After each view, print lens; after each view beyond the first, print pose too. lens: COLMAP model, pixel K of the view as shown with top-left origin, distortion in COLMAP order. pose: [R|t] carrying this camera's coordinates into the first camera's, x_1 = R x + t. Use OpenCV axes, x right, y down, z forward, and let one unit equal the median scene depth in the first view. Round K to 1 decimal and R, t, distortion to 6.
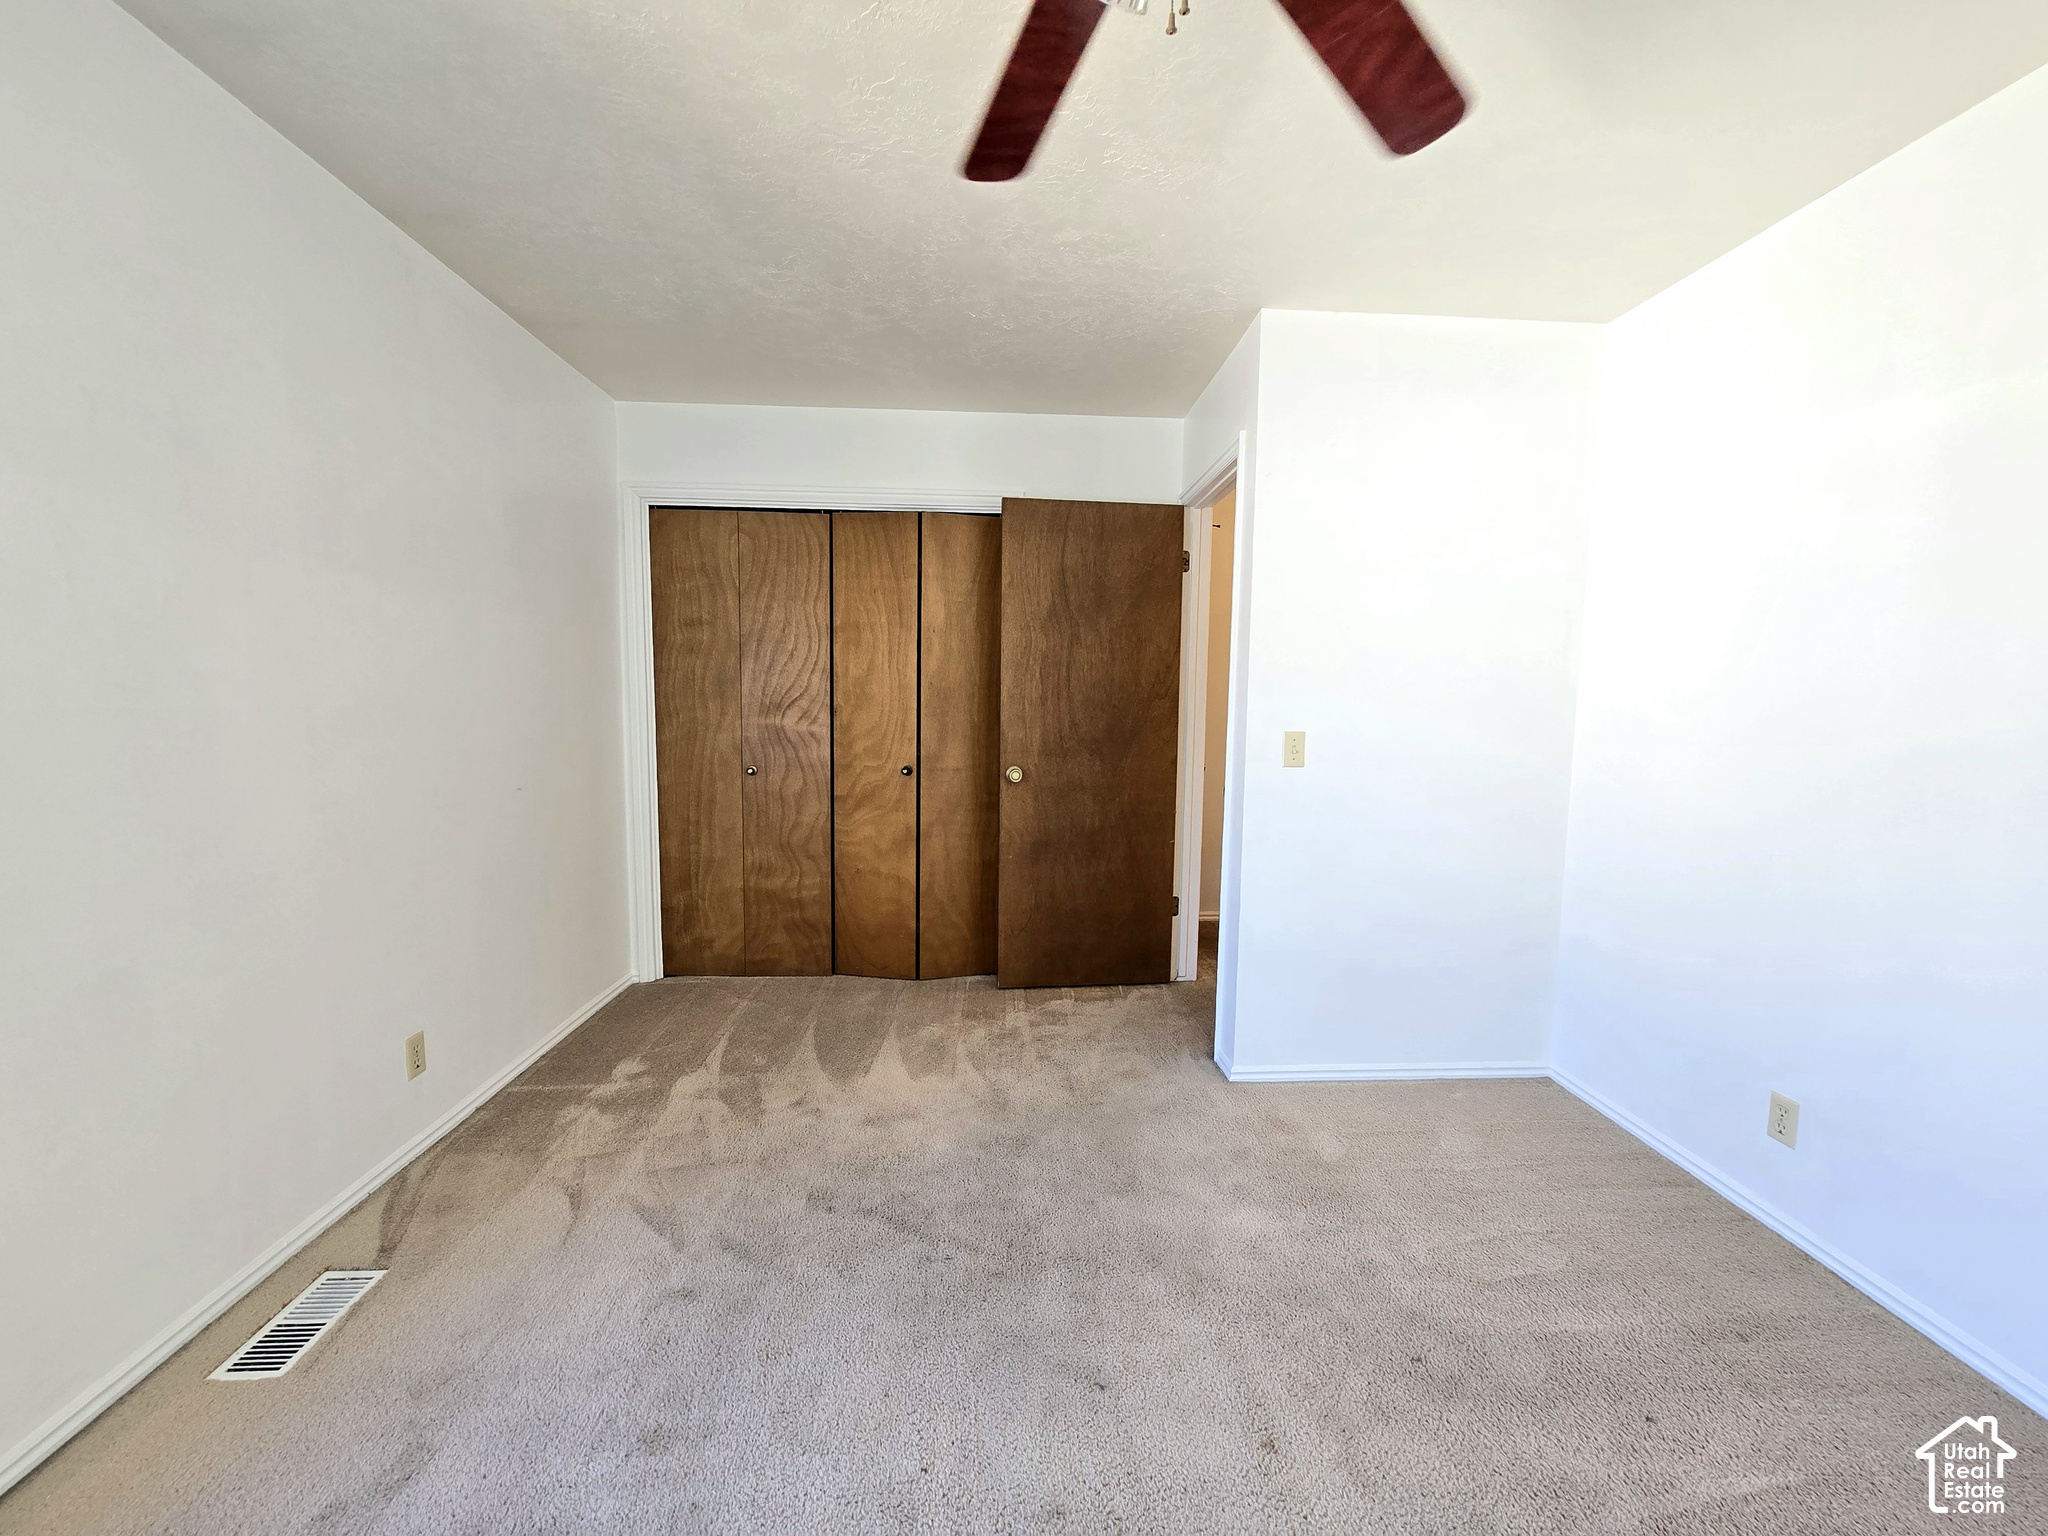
lens RADIAL K [[841.5, 0, 1024.0], [0, 841.5, 768.0], [0, 0, 1]] dist [-0.002813, 0.000042]
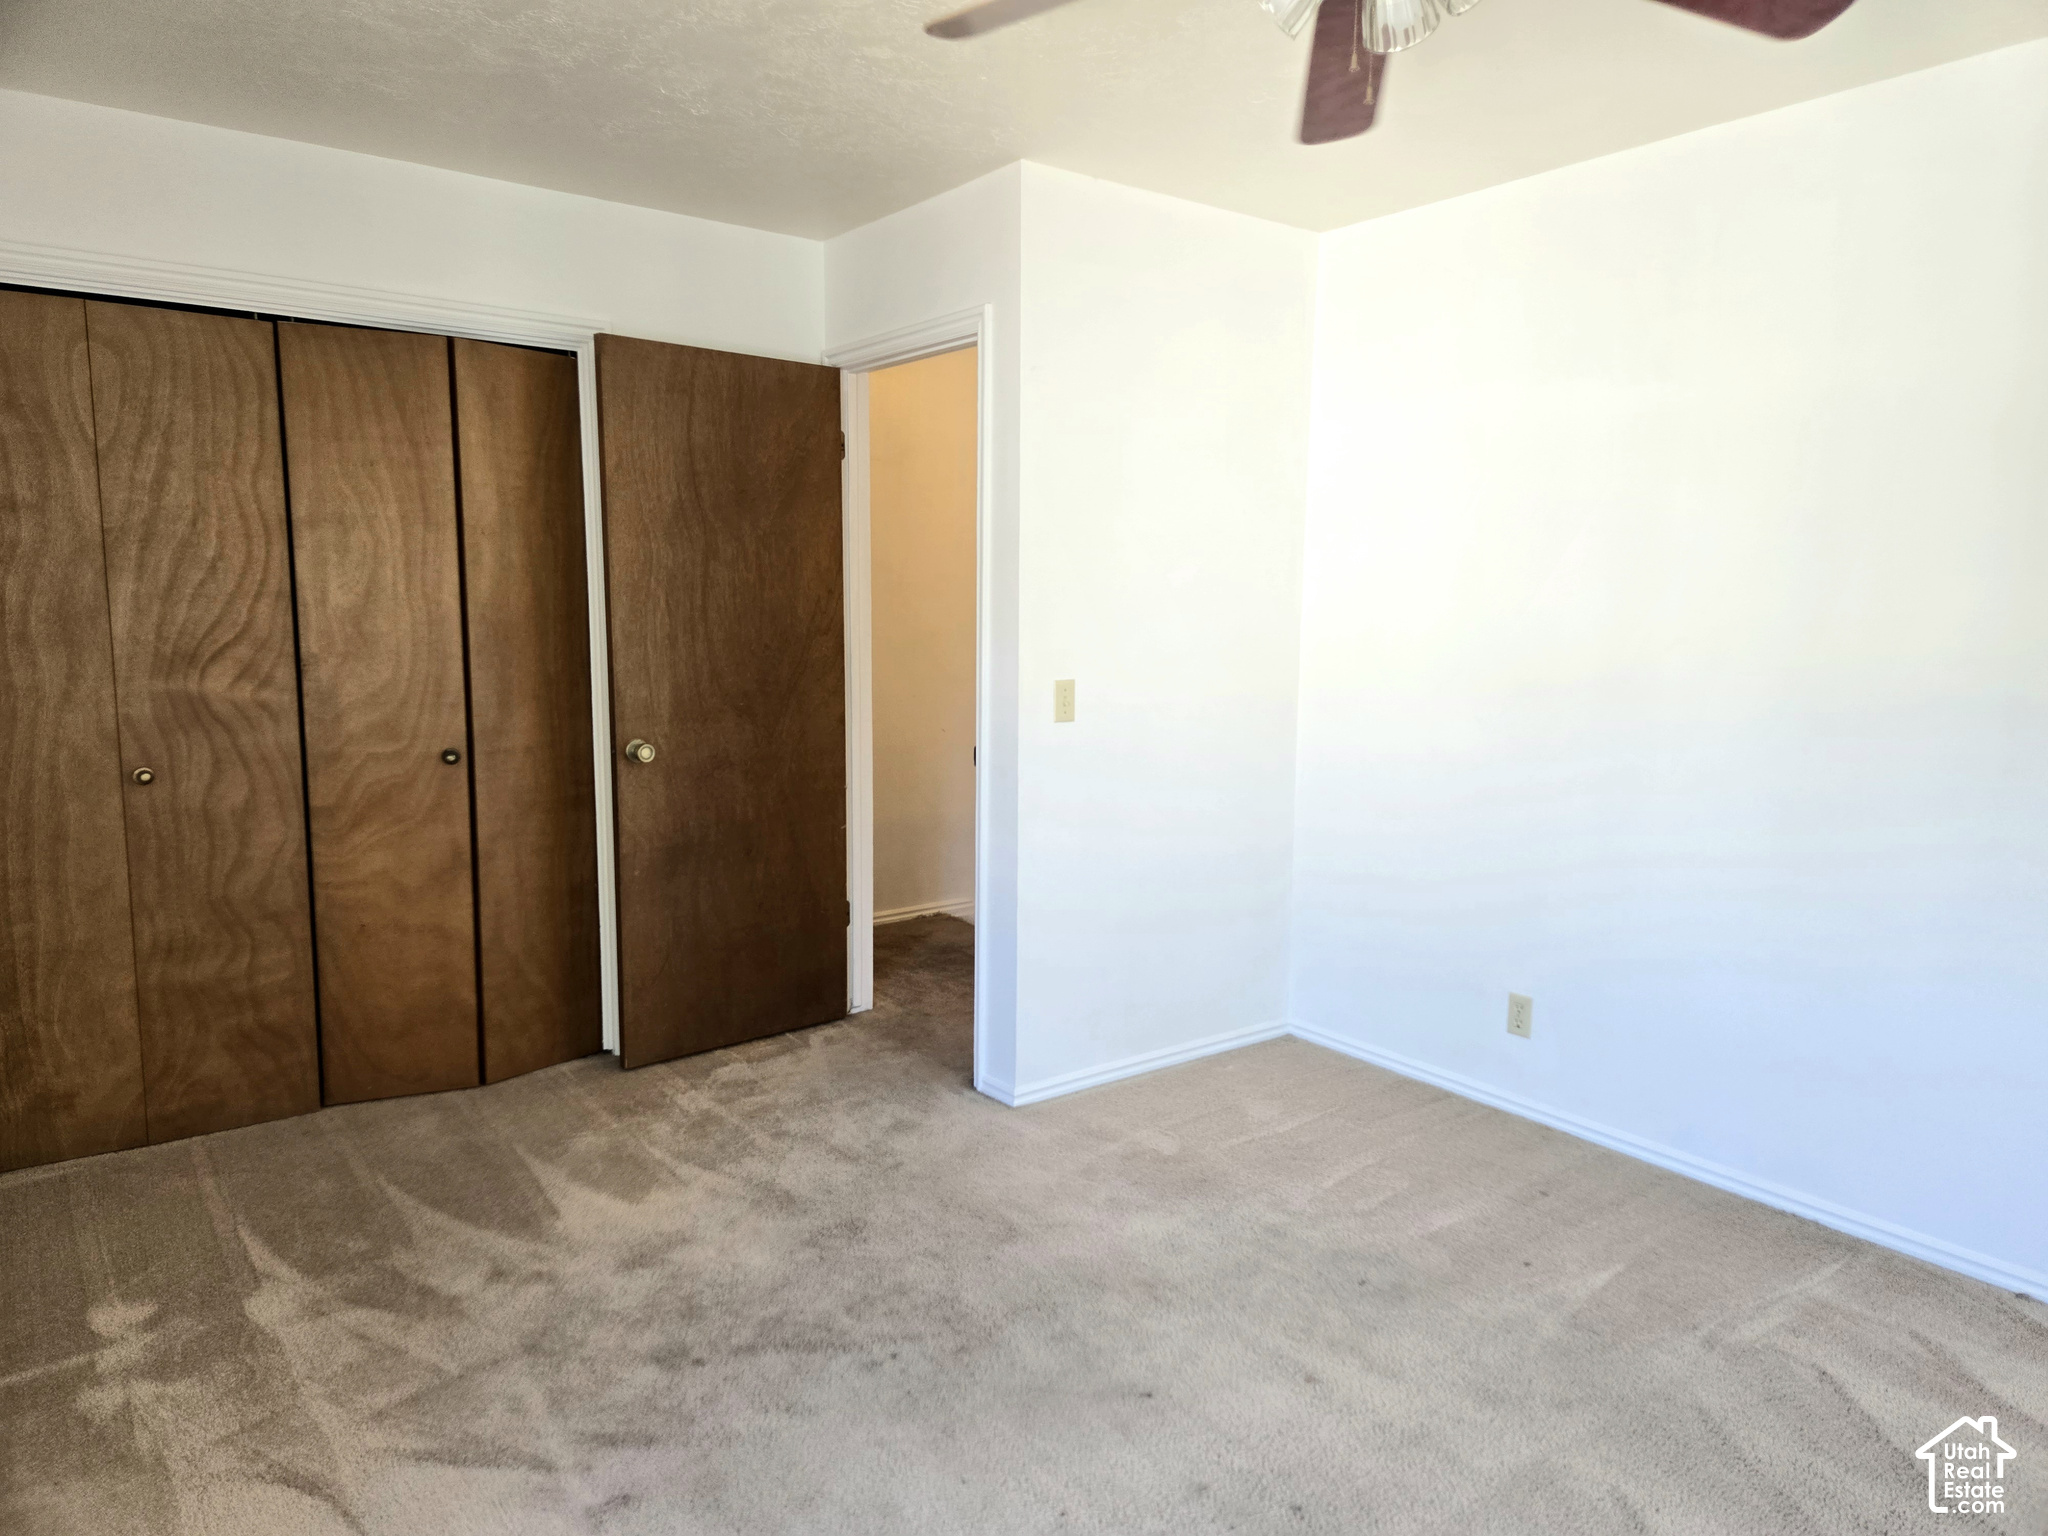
lens RADIAL K [[1365.1, 0, 1024.0], [0, 1365.1, 768.0], [0, 0, 1]] dist [0.076293, -0.060864]
pose [[0.829954, -0.074252, 0.552868, -0.358333], [0.048641, 0.996959, 0.060875, -0.030711], [-0.555707, -0.023632, 0.831042, -0.087794]]
